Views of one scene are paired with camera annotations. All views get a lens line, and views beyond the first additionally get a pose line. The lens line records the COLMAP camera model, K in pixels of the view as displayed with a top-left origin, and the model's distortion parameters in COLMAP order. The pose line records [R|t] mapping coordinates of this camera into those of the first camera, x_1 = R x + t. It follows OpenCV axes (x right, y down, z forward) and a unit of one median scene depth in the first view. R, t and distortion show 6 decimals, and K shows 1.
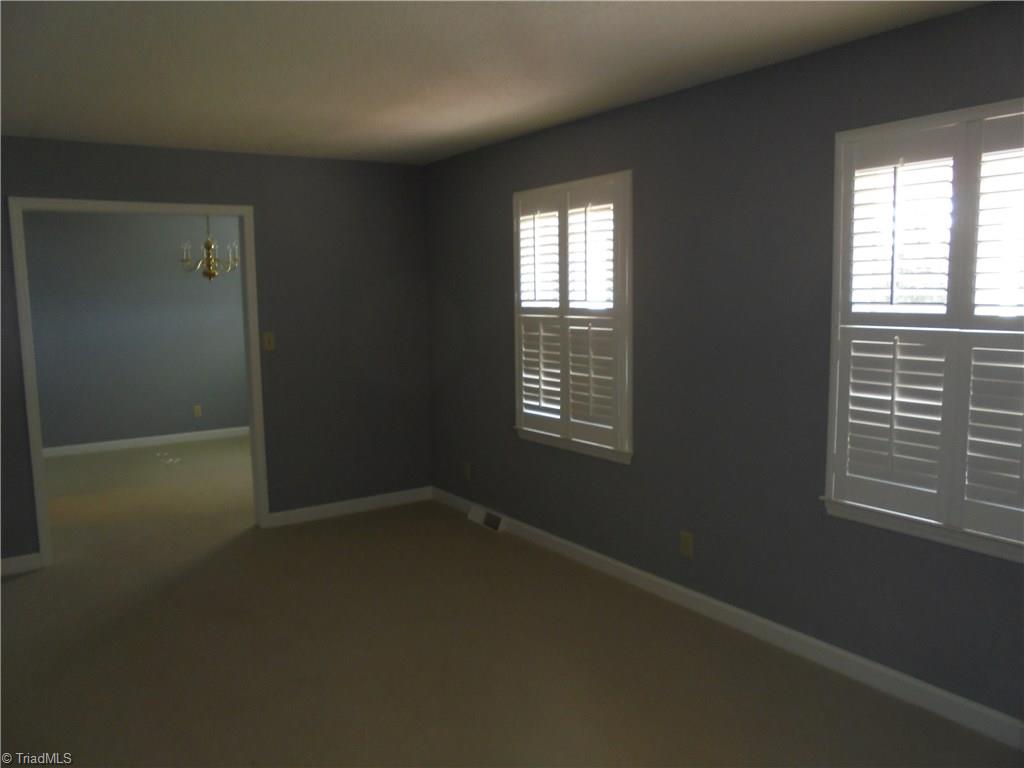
lens RADIAL K [[787.6, 0, 508.6], [0, 787.6, 387.0], [0, 0, 1]] dist [-0.106874, 0.090138]
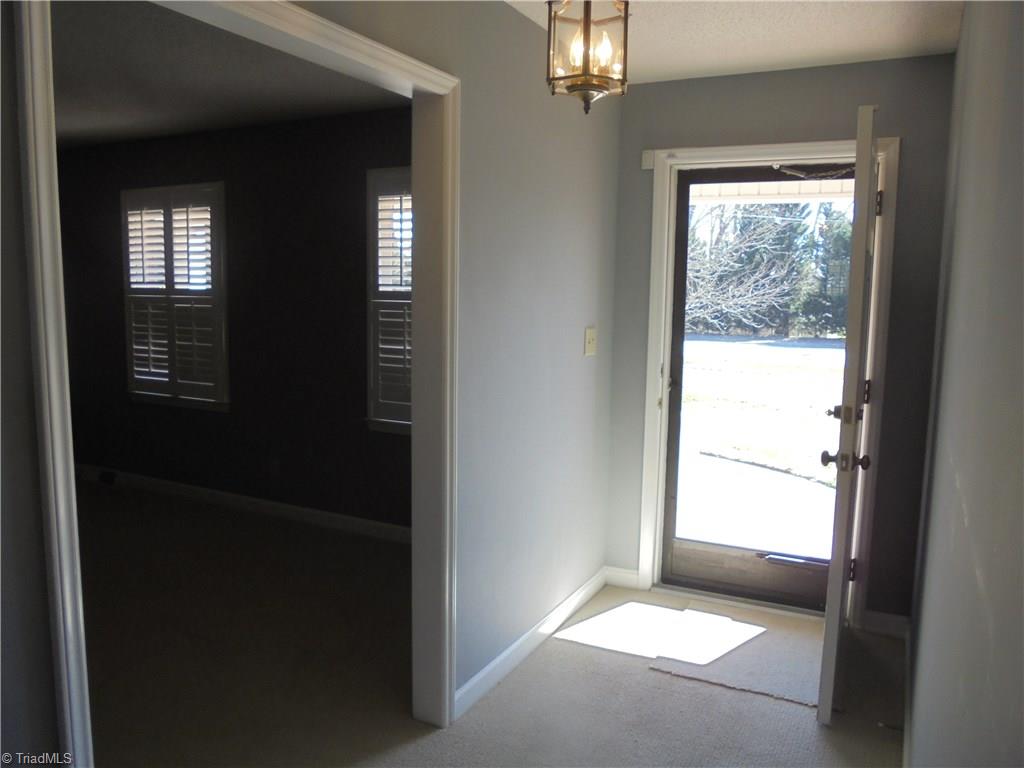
lens RADIAL K [[787.6, 0, 531.5], [0, 787.6, 382.1], [0, 0, 1]] dist [-0.106874, 0.090138]
pose [[0.872087, -0.025527, 0.488684, -0.029755], [0.029576, 0.999562, -0.000567, 0.062782], [-0.488456, 0.014948, 0.872461, -0.326723]]
